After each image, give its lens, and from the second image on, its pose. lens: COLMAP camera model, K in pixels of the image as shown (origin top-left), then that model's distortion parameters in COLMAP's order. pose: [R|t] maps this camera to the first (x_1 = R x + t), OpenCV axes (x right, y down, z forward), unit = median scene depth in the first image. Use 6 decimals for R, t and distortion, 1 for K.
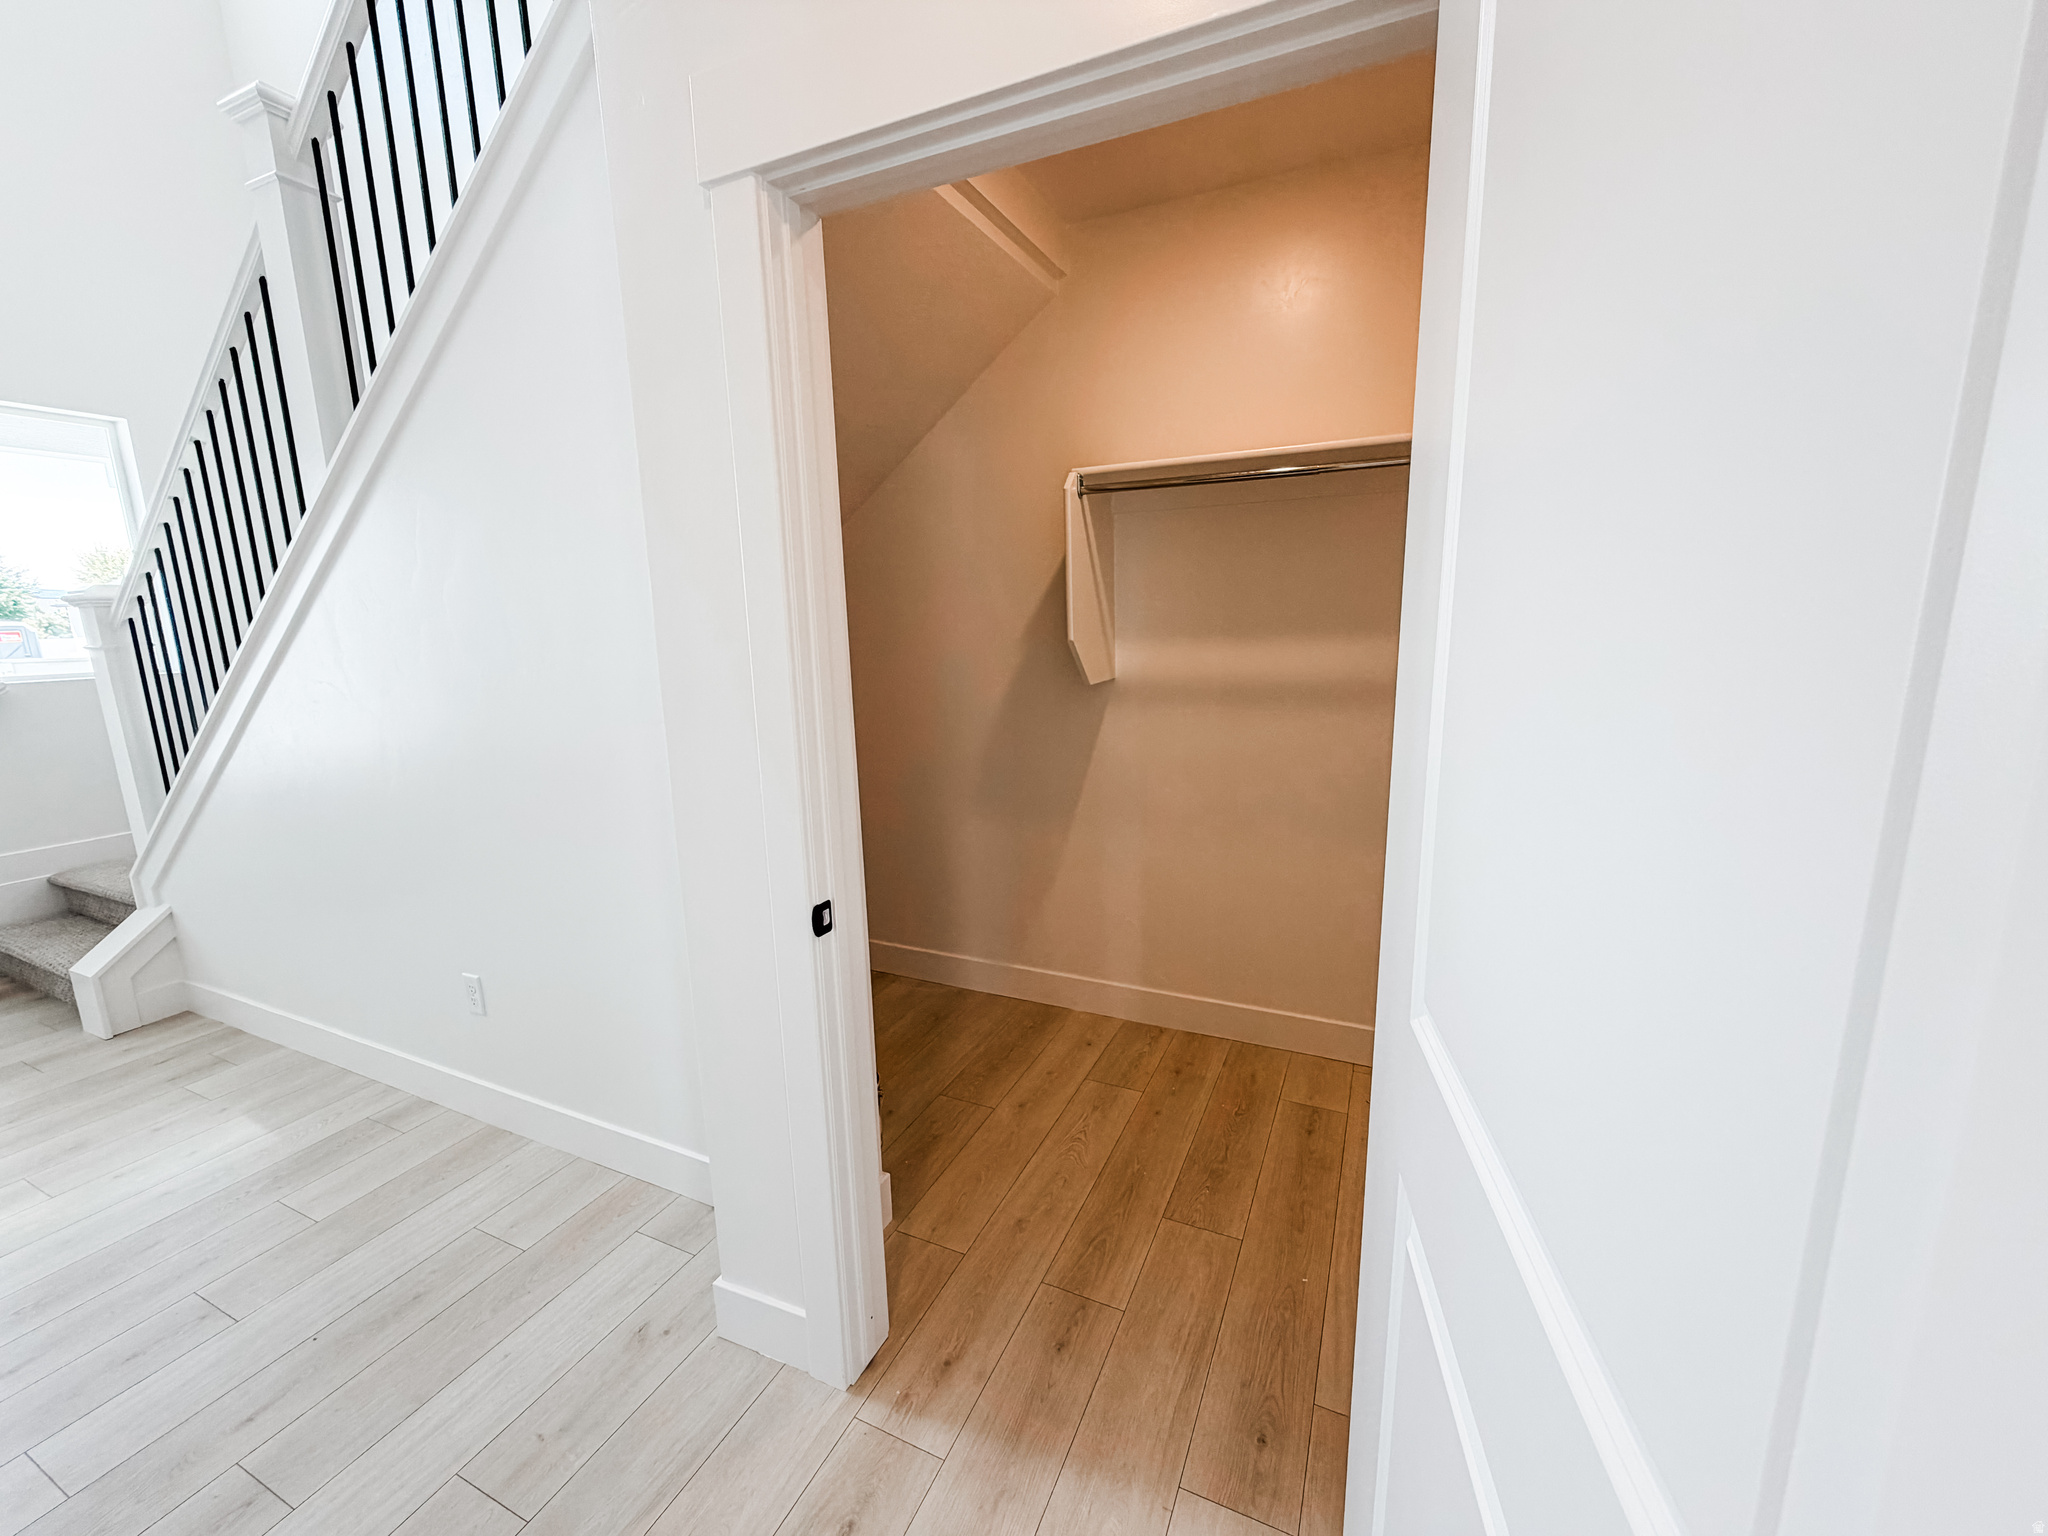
lens RADIAL K [[818.0, 0, 1021.1], [0, 818.0, 770.7], [0, 0, 1]] dist [-0.000036, -0.000026]
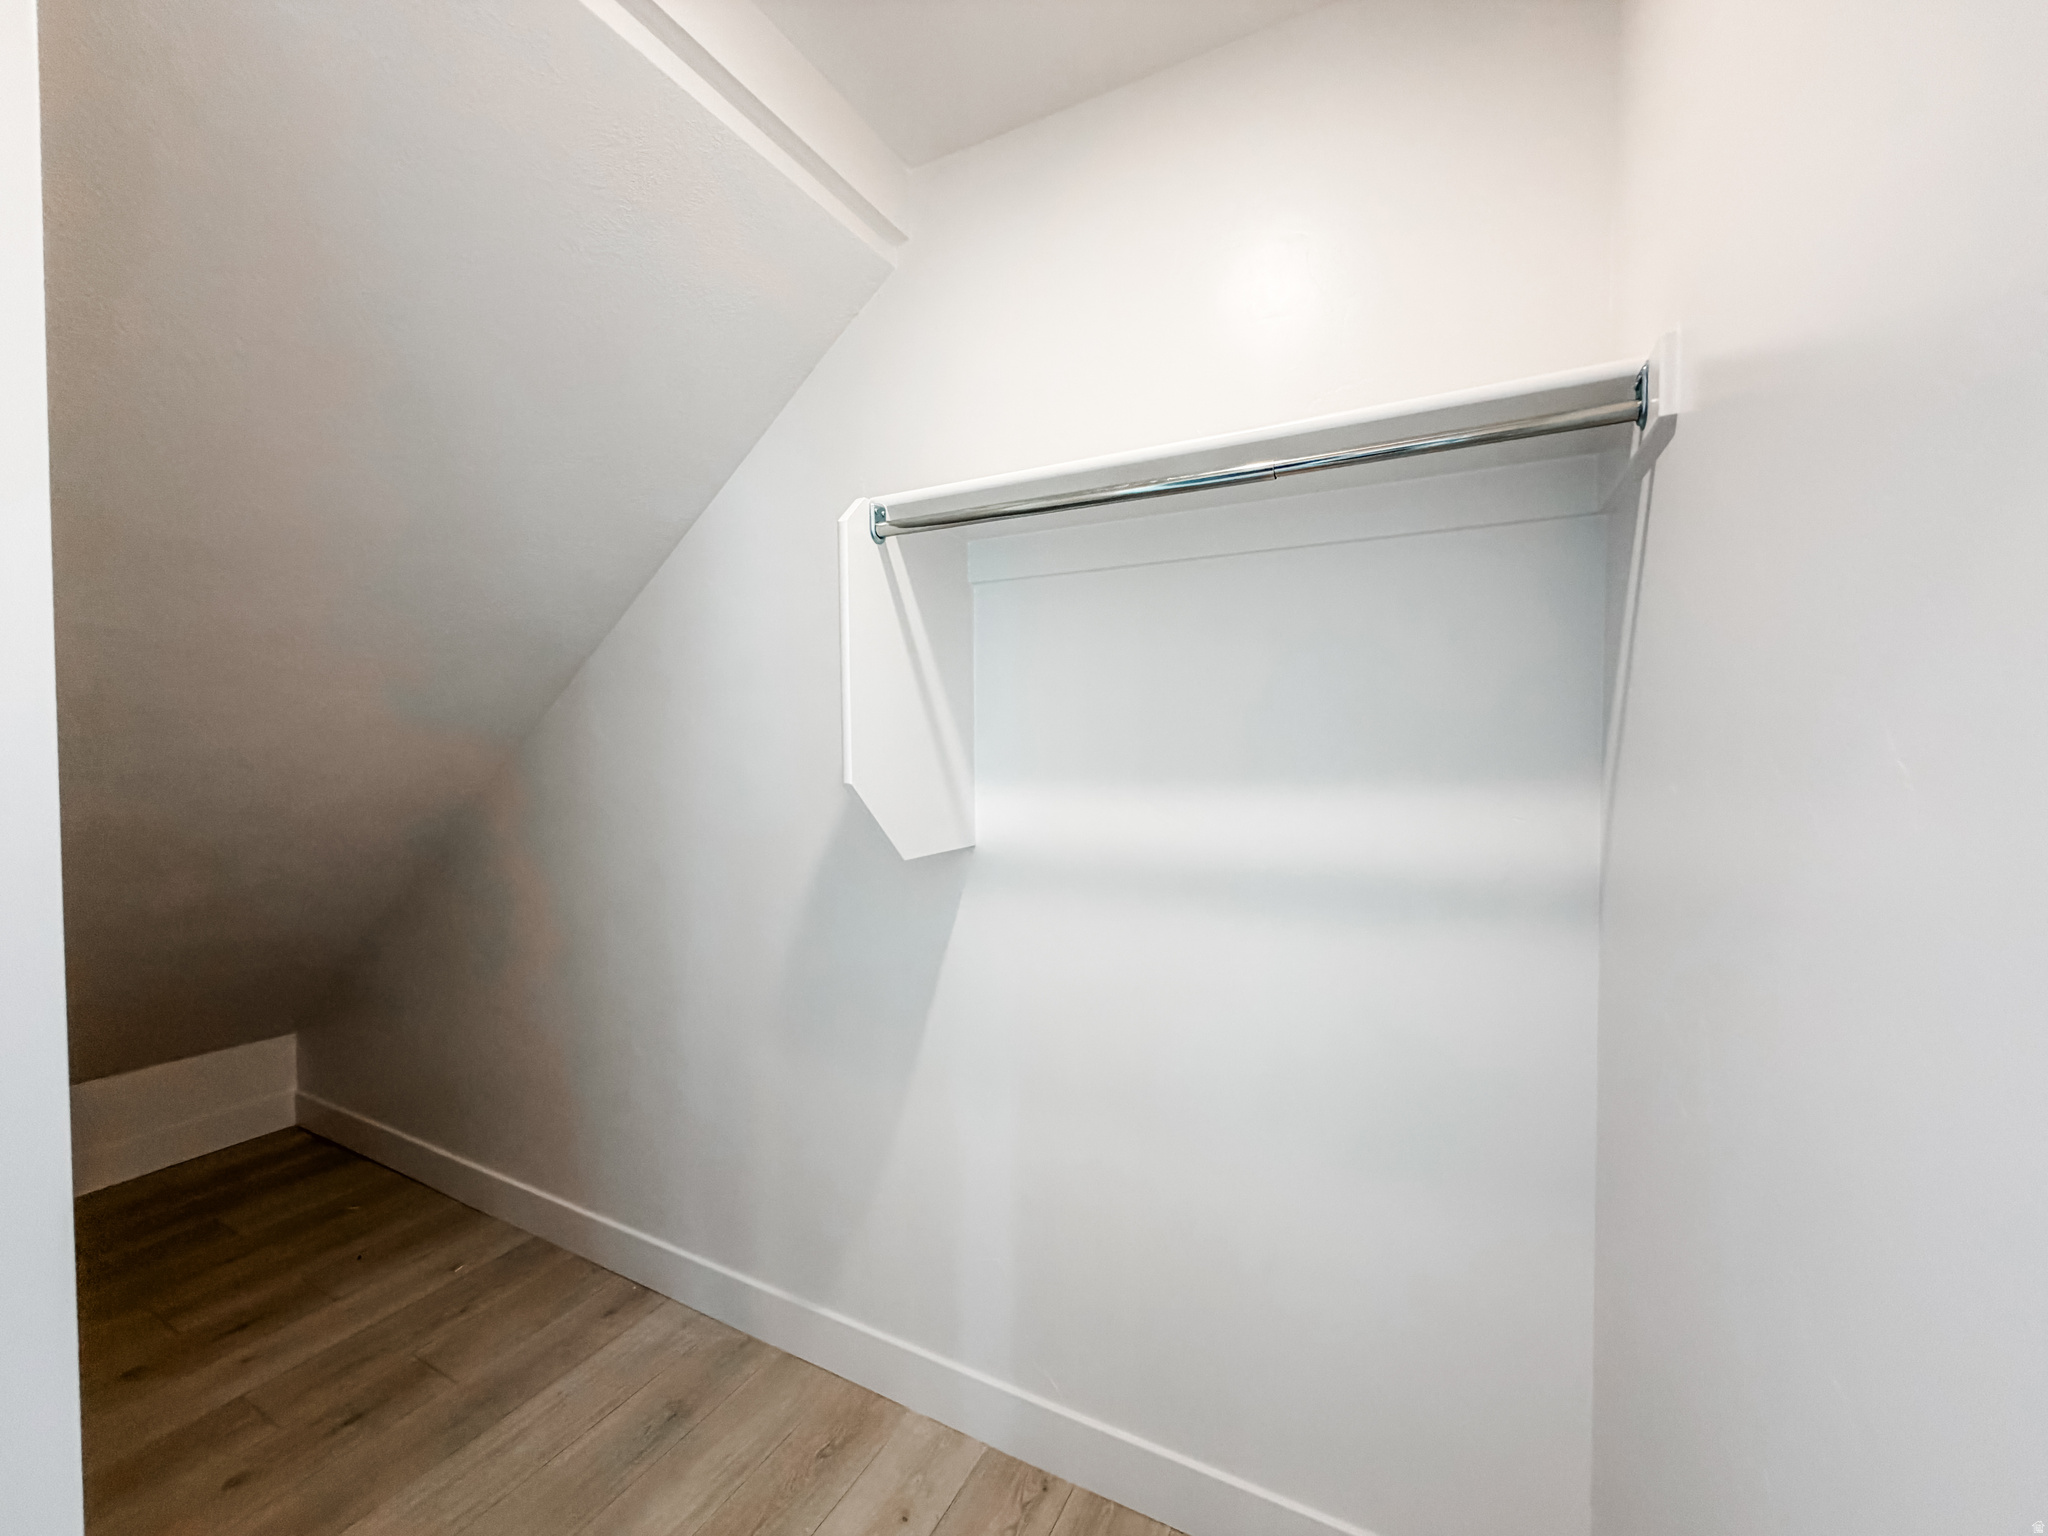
lens RADIAL K [[818.0, 0, 1021.1], [0, 818.0, 770.7], [0, 0, 1]] dist [-0.000036, -0.000026]
pose [[0.998572, 0.020557, -0.049304, 0.186200], [-0.027995, 0.987475, -0.155273, -0.077058], [0.045495, 0.156431, 0.986641, 0.410799]]
